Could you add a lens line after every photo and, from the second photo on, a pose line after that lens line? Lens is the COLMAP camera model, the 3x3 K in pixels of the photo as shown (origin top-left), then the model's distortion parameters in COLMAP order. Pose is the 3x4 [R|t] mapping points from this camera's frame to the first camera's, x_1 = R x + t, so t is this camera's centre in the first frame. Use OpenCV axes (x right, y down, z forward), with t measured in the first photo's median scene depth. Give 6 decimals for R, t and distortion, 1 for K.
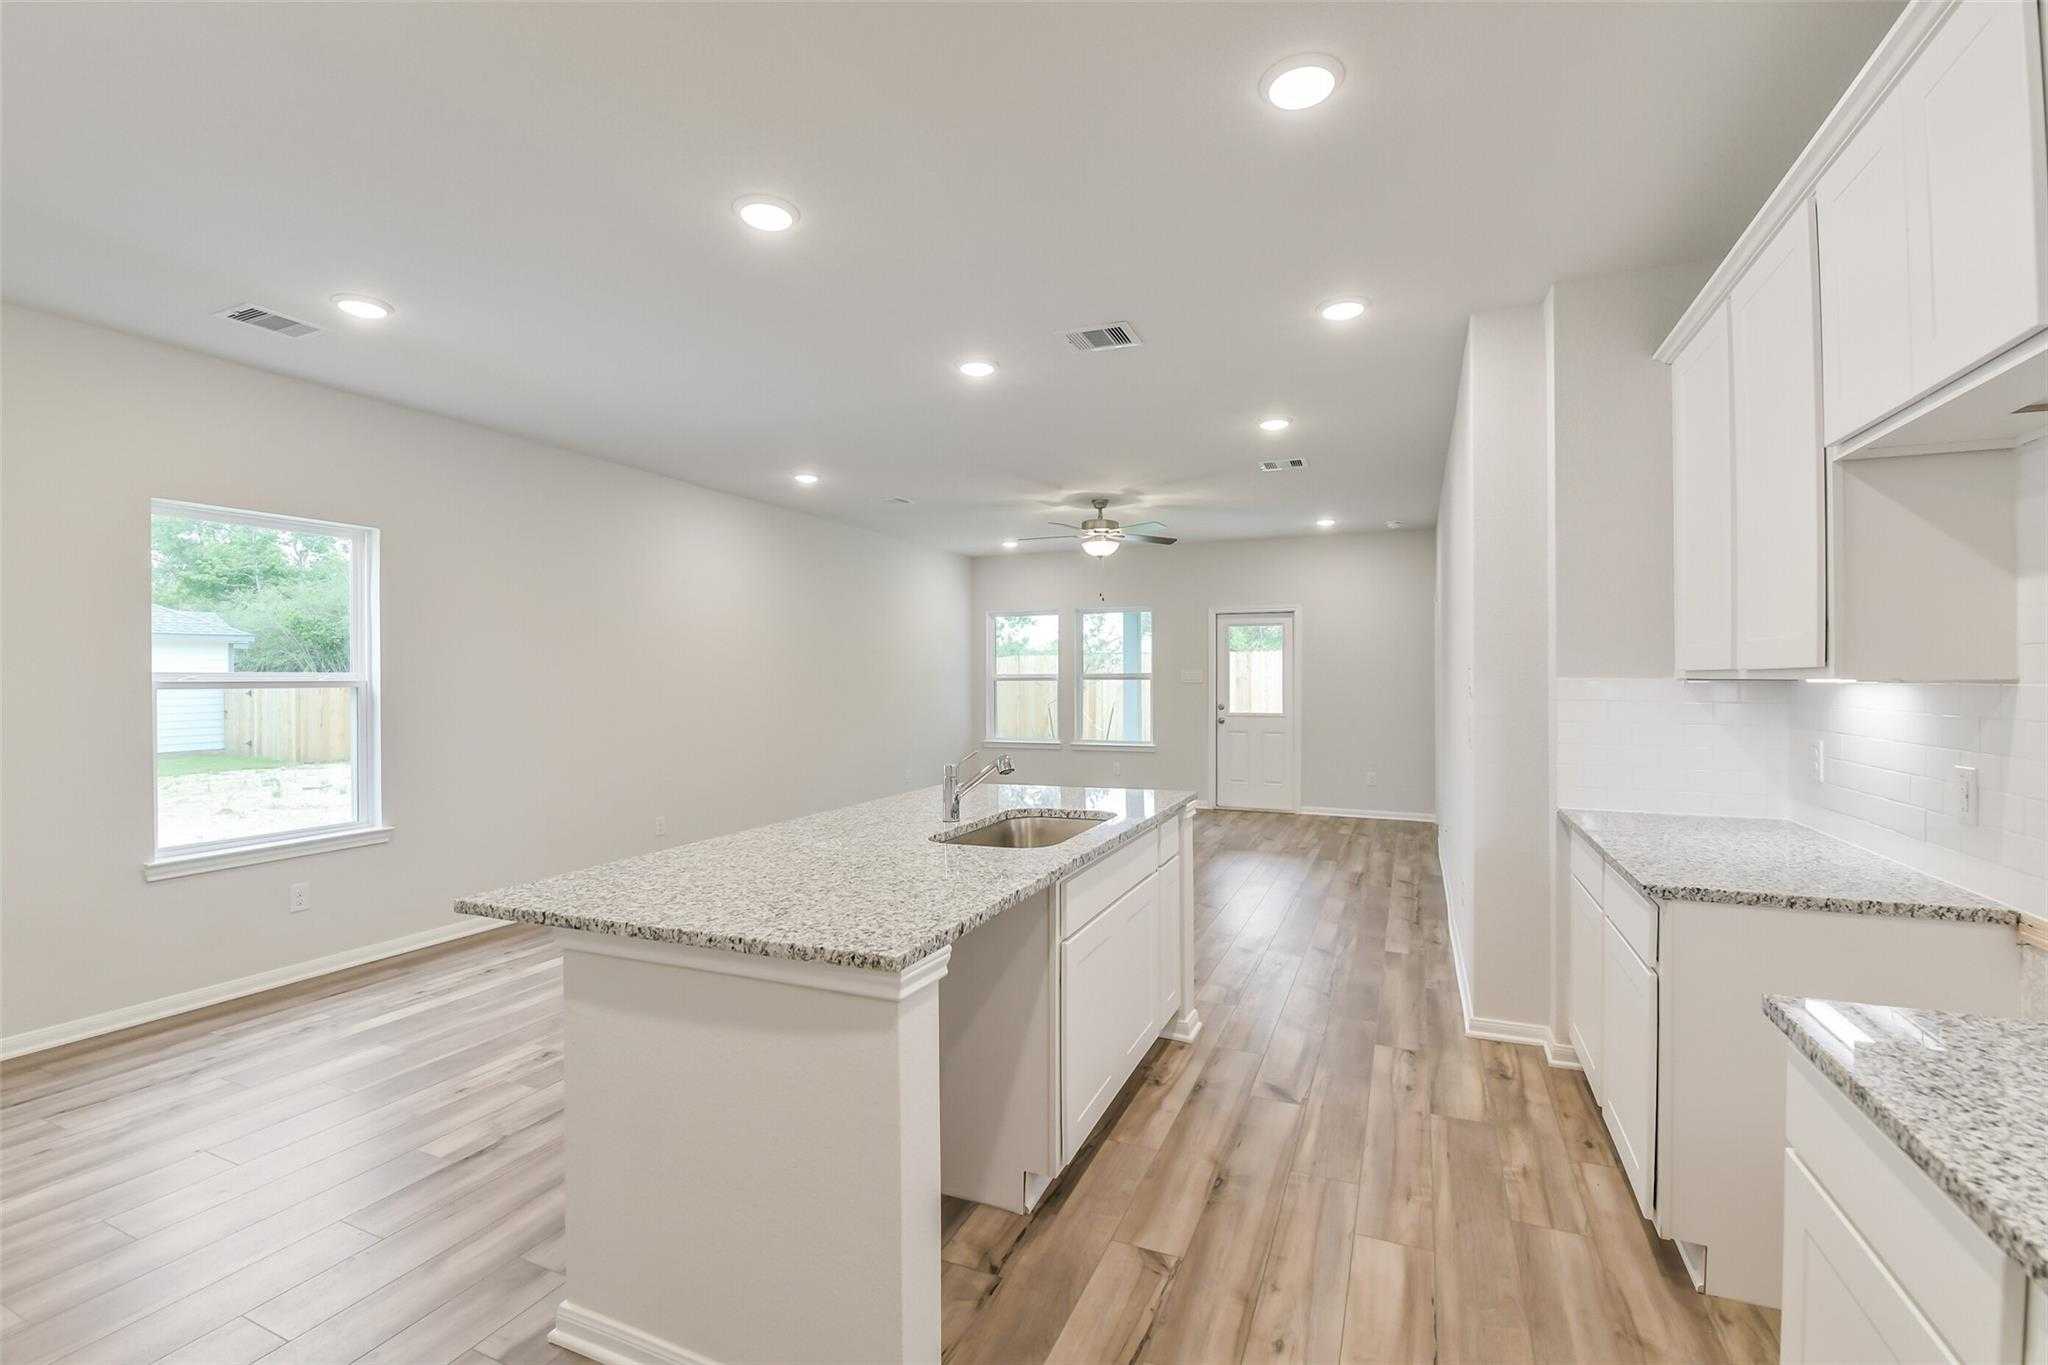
lens RADIAL K [[887.0, 0, 1031.0], [0, 887.0, 673.8], [0, 0, 1]] dist [0.002399, -0.010782]
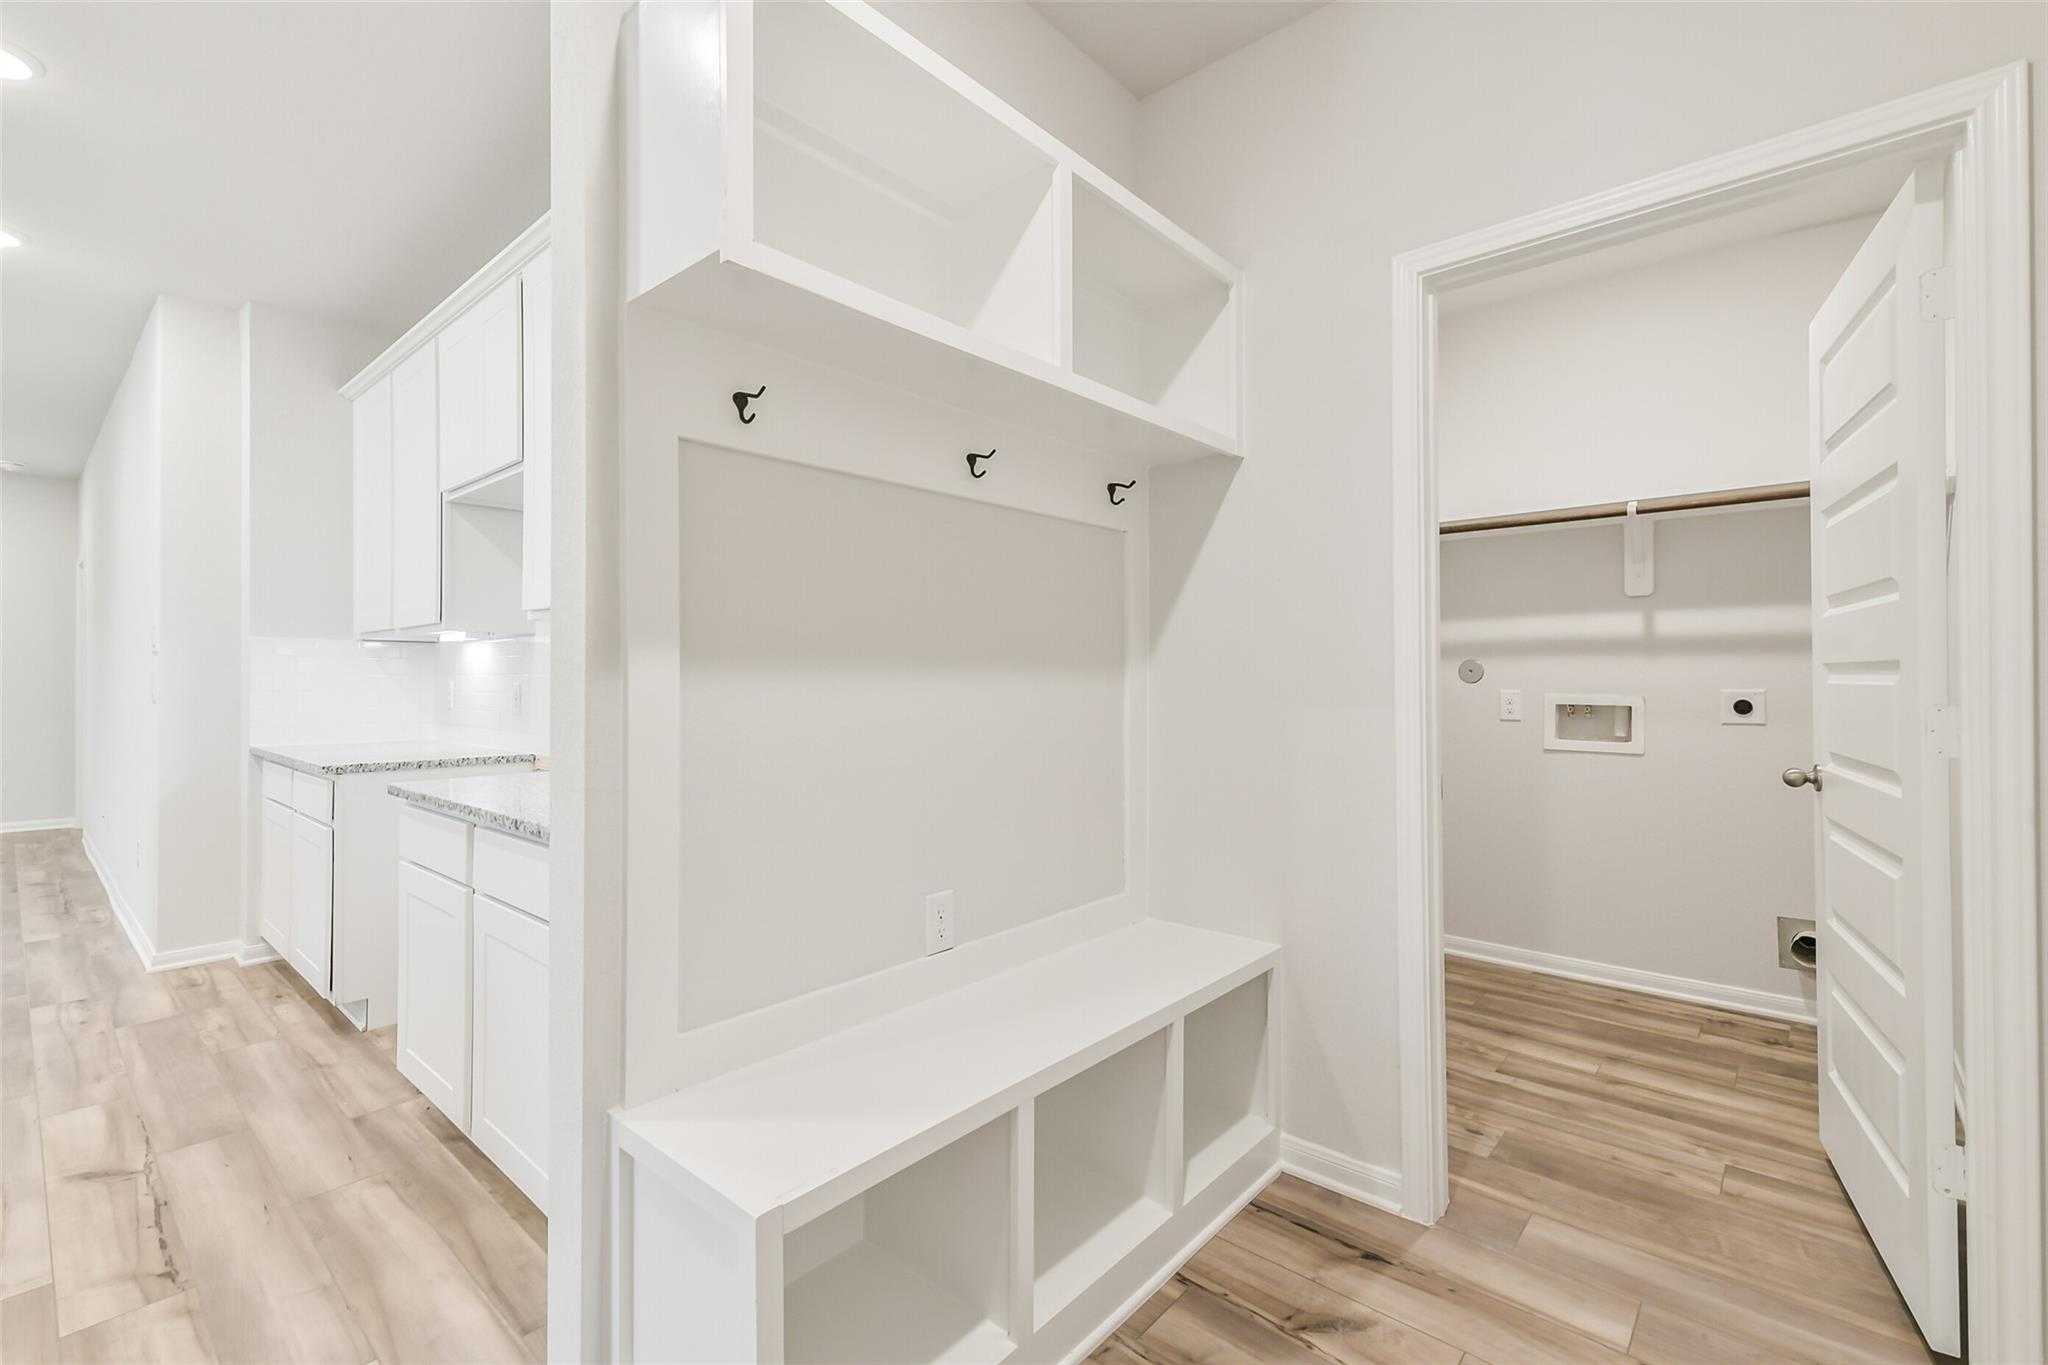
lens RADIAL K [[881.0, 0, 1033.3], [0, 881.0, 675.9], [0, 0, 1]] dist [0.002929, -0.000644]
pose [[0.295737, 0.004252, 0.955260, -0.263559], [-0.005768, 0.999980, -0.002665, 0.065297], [-0.955252, -0.004721, 0.295756, -0.411040]]
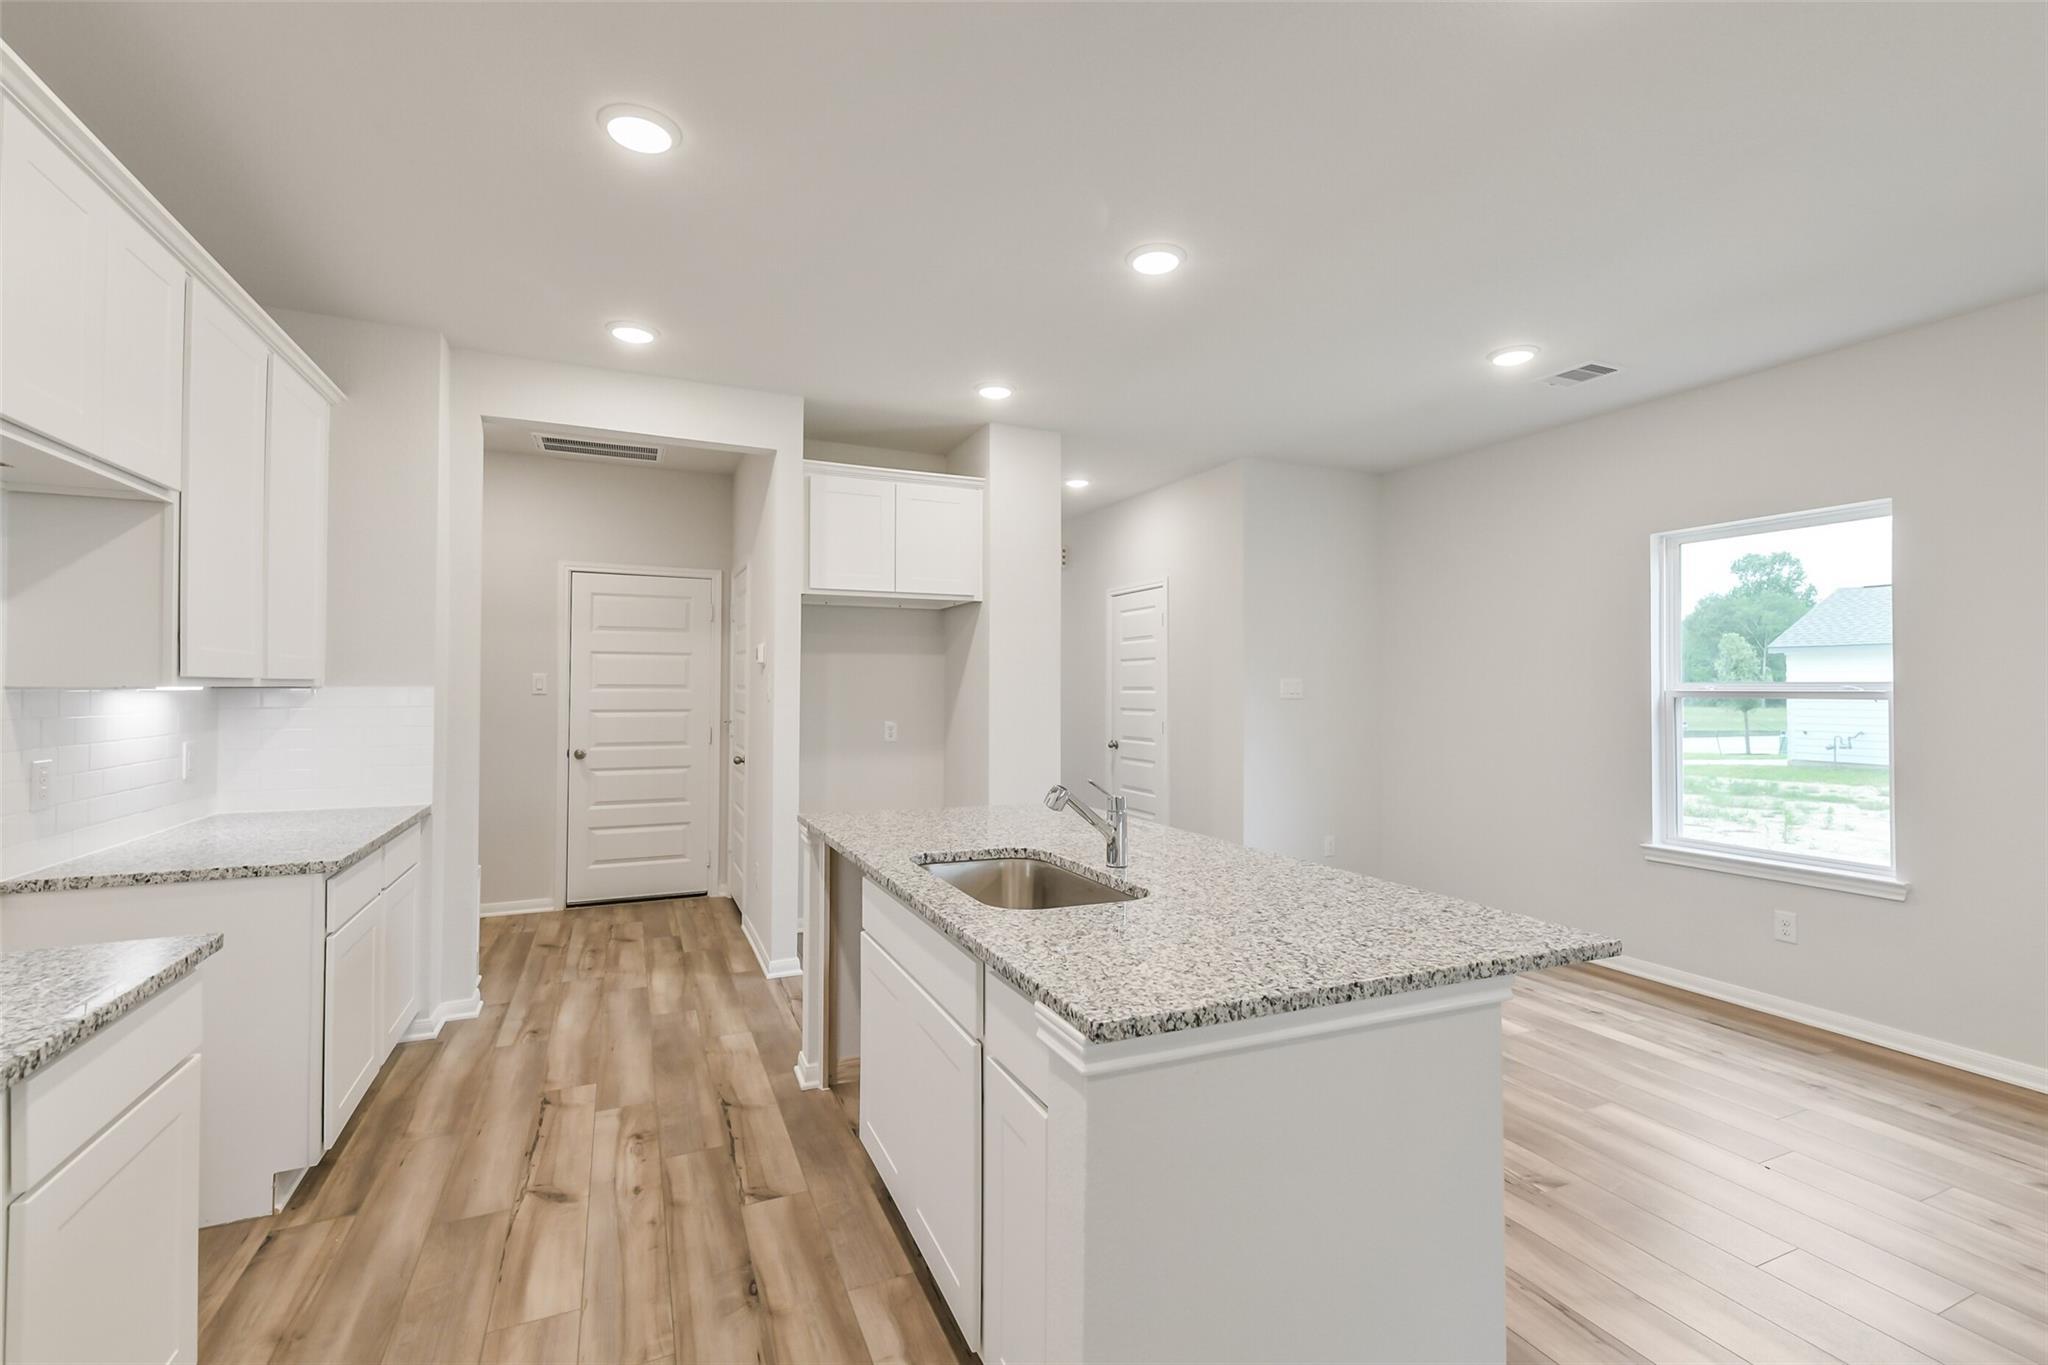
lens RADIAL K [[893.4, 0, 1025.2], [0, 893.4, 676.1], [0, 0, 1]] dist [0.005288, 0.000406]
pose [[-0.675614, -0.009263, -0.737197, 0.606903], [0.001599, 0.999900, -0.014029, 0.006536], [0.737253, -0.010657, -0.675532, 1.607463]]
